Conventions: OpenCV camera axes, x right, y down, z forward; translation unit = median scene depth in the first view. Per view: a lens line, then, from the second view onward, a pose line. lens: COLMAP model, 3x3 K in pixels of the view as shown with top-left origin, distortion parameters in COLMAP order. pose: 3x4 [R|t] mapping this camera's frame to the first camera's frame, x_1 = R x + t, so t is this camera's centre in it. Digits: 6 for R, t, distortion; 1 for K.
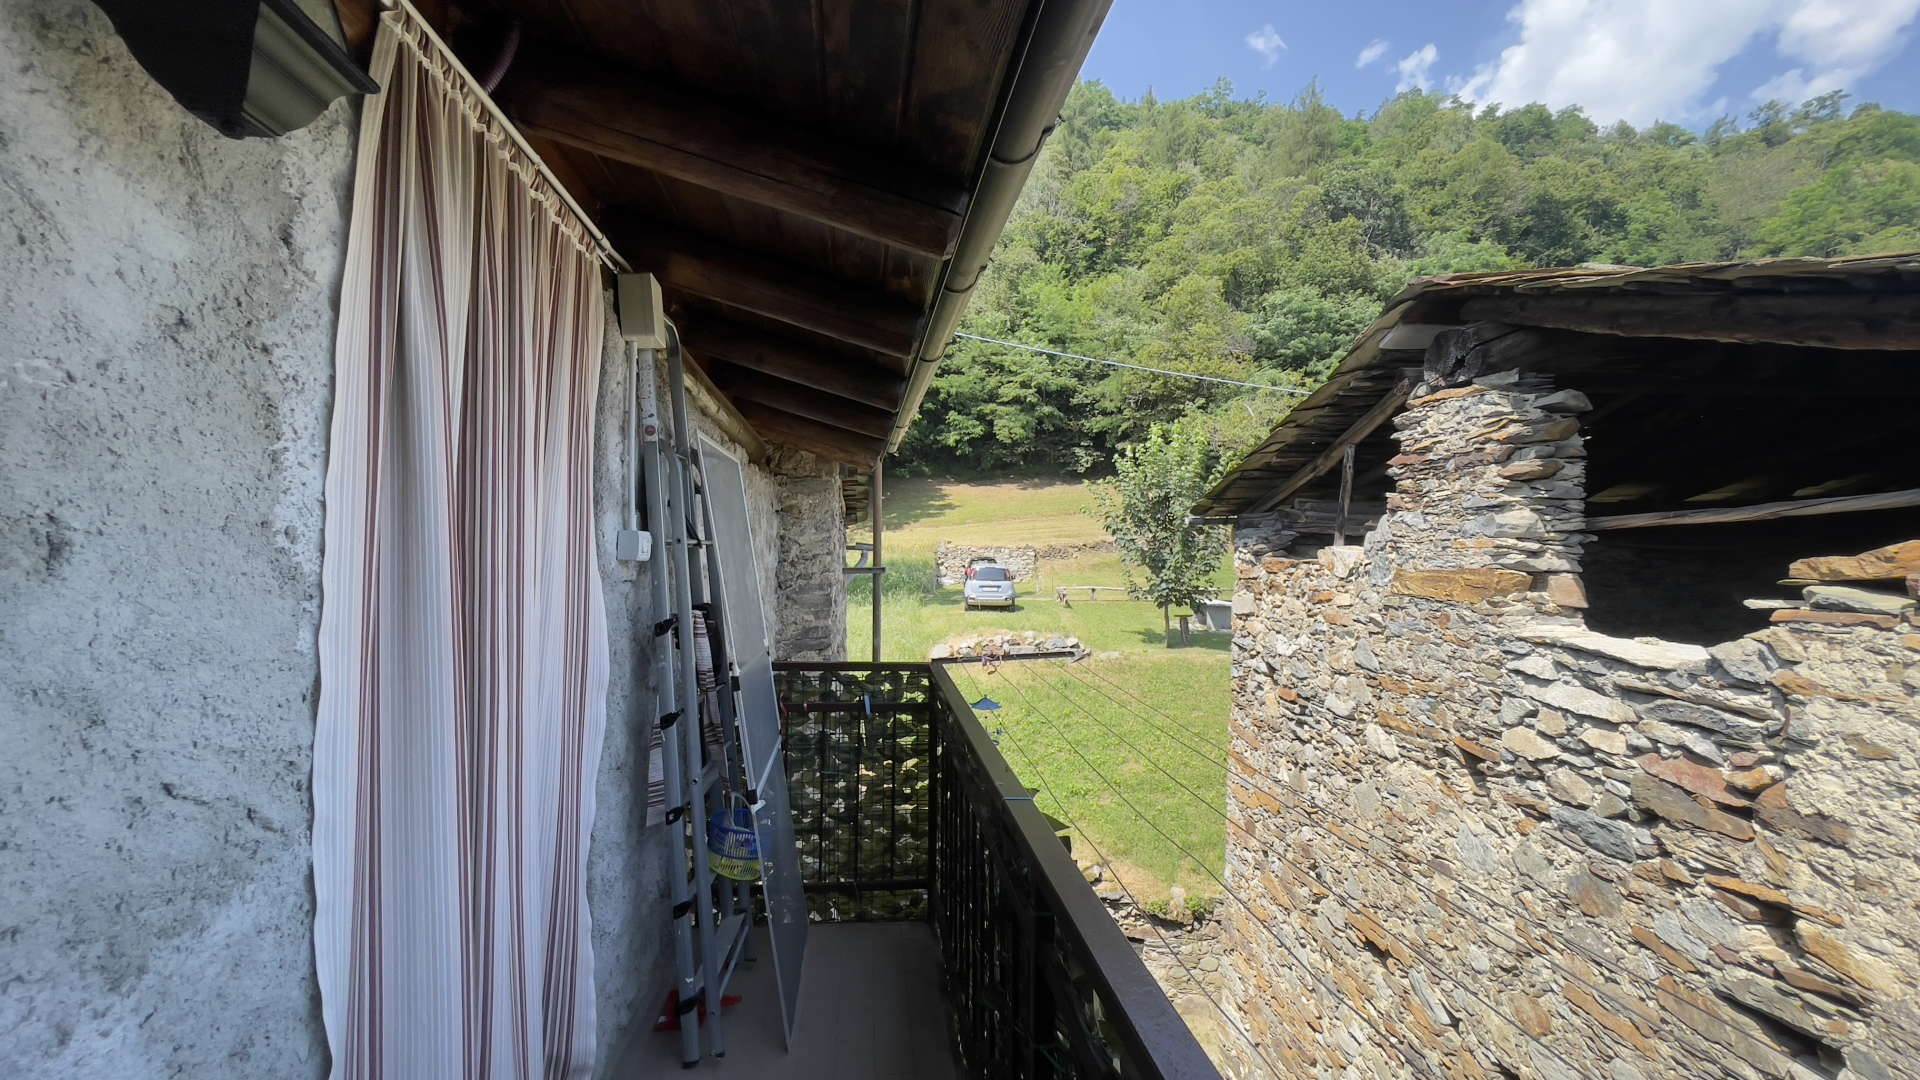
lens RADIAL K [[776.4, 0, 962.3], [0, 776.4, 529.0], [0, 0, 1]] dist [-0.015156, 0.002456]
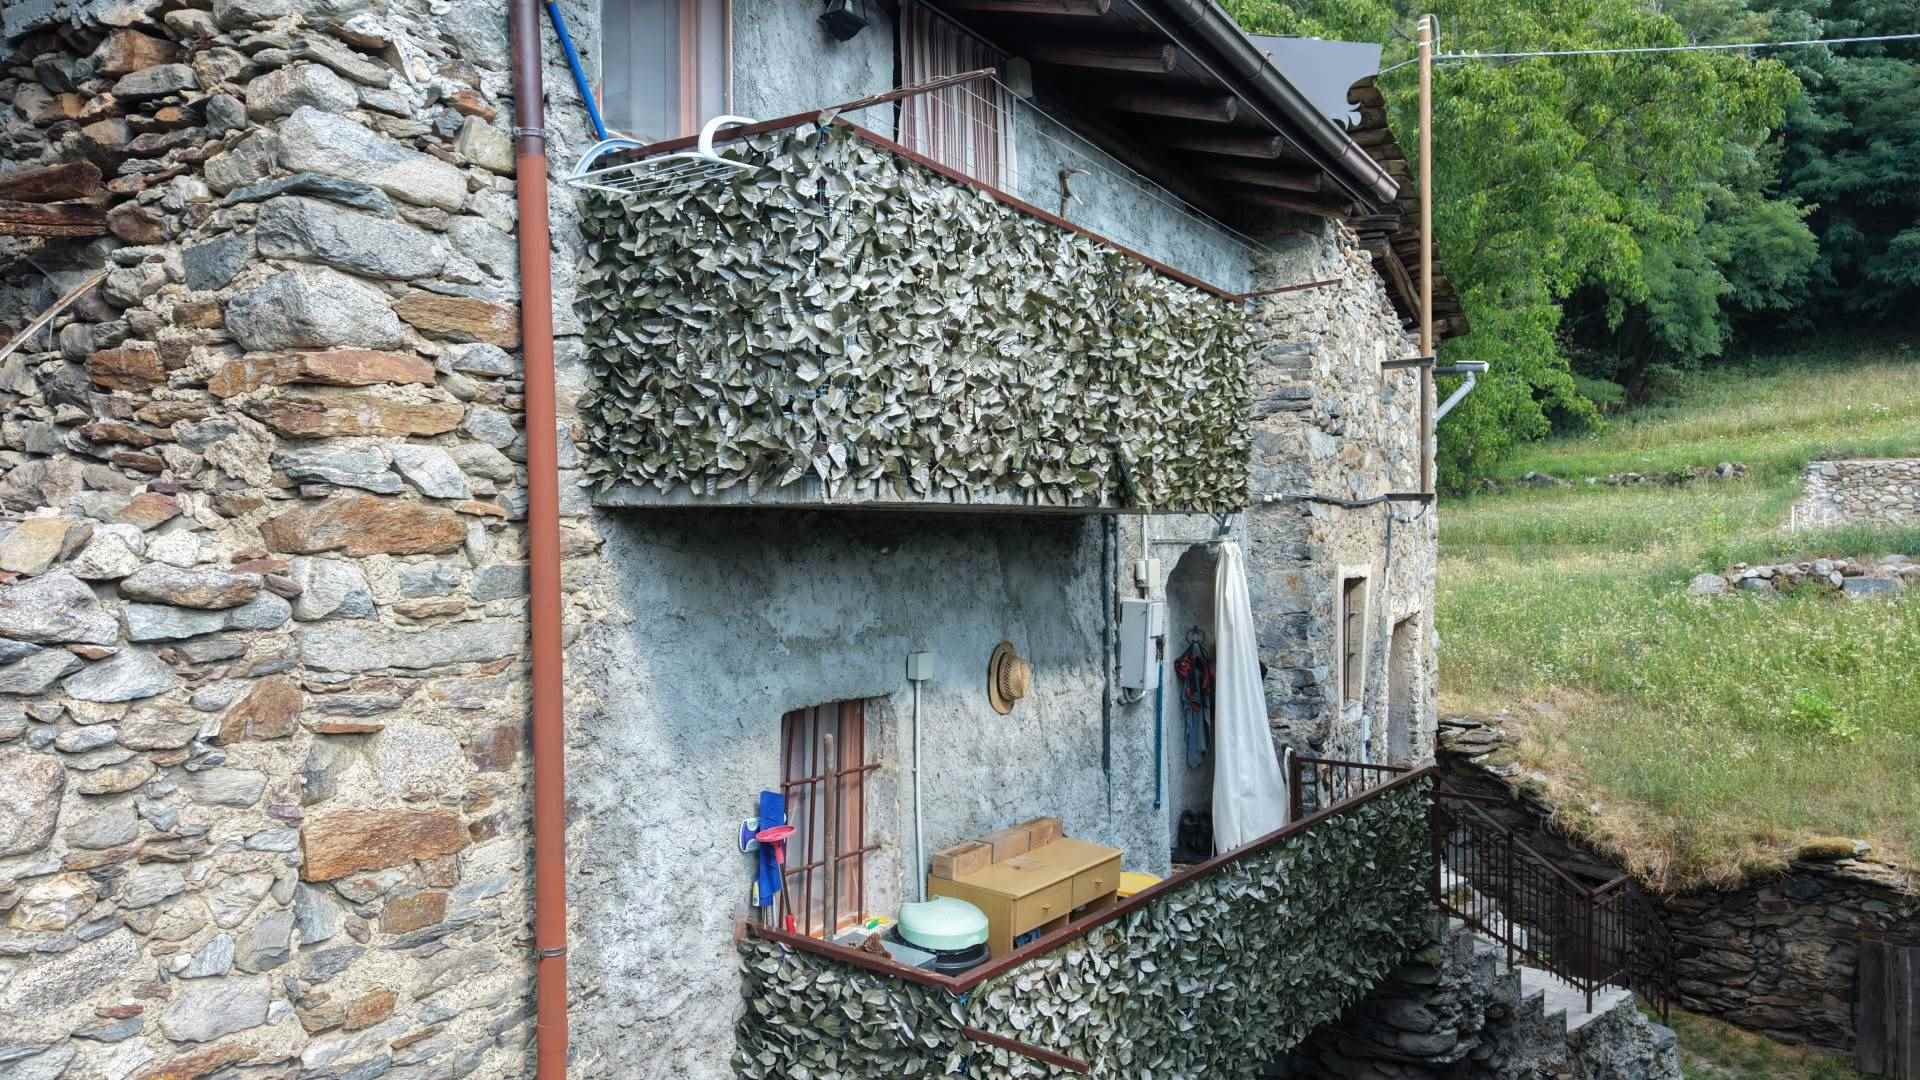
lens RADIAL K [[1285.8, 0, 966.6], [0, 1285.8, 548.0], [0, 0, 1]] dist [0.033149, -0.035890]
pose [[0.781955, 0.008086, -0.623283, 0.522987], [0.021783, 0.998951, 0.040287, 0.261011], [0.622955, -0.045079, 0.780958, -0.565392]]
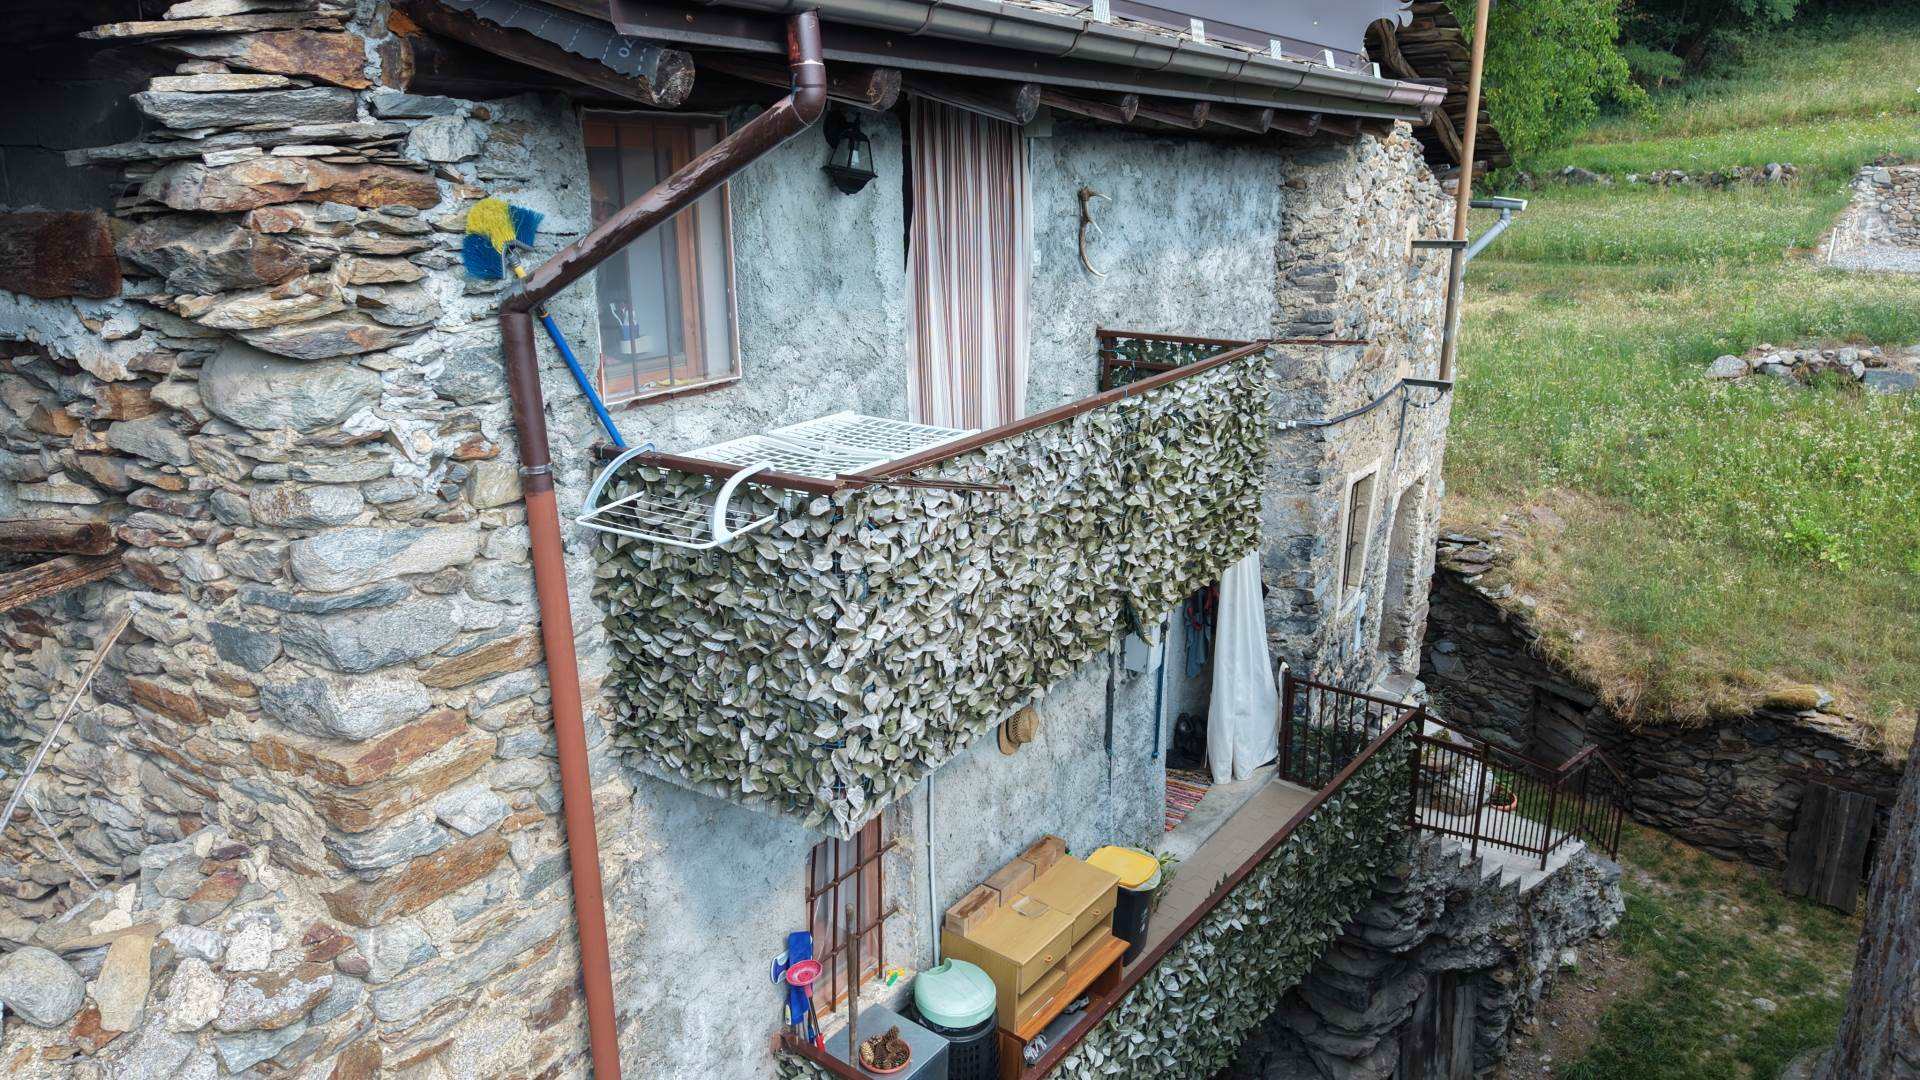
lens RADIAL K [[1285.8, 0, 967.5], [0, 1285.8, 555.2], [0, 0, 1]] dist [0.033149, -0.035890]
pose [[0.778023, 0.180792, -0.601660, 0.500001], [0.018598, 0.950649, 0.309710, -0.090187], [0.627961, -0.252151, 0.736264, -0.530045]]
